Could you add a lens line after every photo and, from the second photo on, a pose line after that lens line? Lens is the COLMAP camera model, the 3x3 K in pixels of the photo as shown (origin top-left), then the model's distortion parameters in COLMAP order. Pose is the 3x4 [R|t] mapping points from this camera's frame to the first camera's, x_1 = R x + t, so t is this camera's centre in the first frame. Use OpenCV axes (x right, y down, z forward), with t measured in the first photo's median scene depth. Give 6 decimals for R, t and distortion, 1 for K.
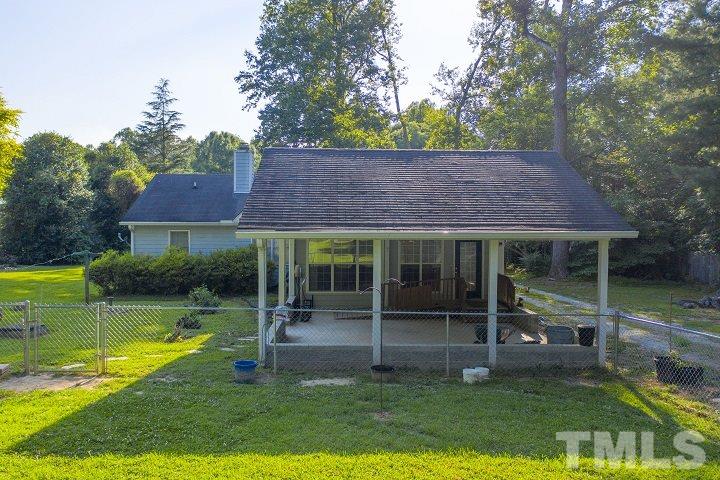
lens RADIAL K [[559.8, 0, 360.0], [0, 559.8, 240.0], [0, 0, 1]] dist [-0.012109, -0.002692]
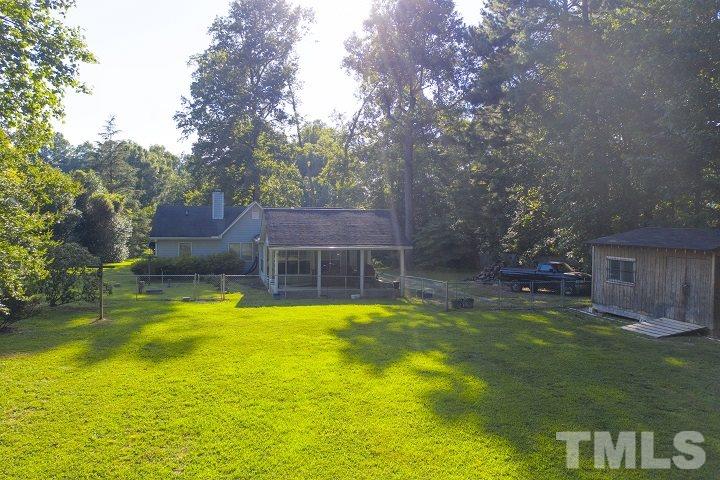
lens RADIAL K [[559.8, 0, 360.0], [0, 559.8, 240.0], [0, 0, 1]] dist [-0.012109, -0.002692]
pose [[0.979867, -0.001864, 0.199645, -0.061396], [0.002138, 0.999997, -0.001157, -0.008774], [-0.199642, 0.001560, 0.979868, -0.324197]]
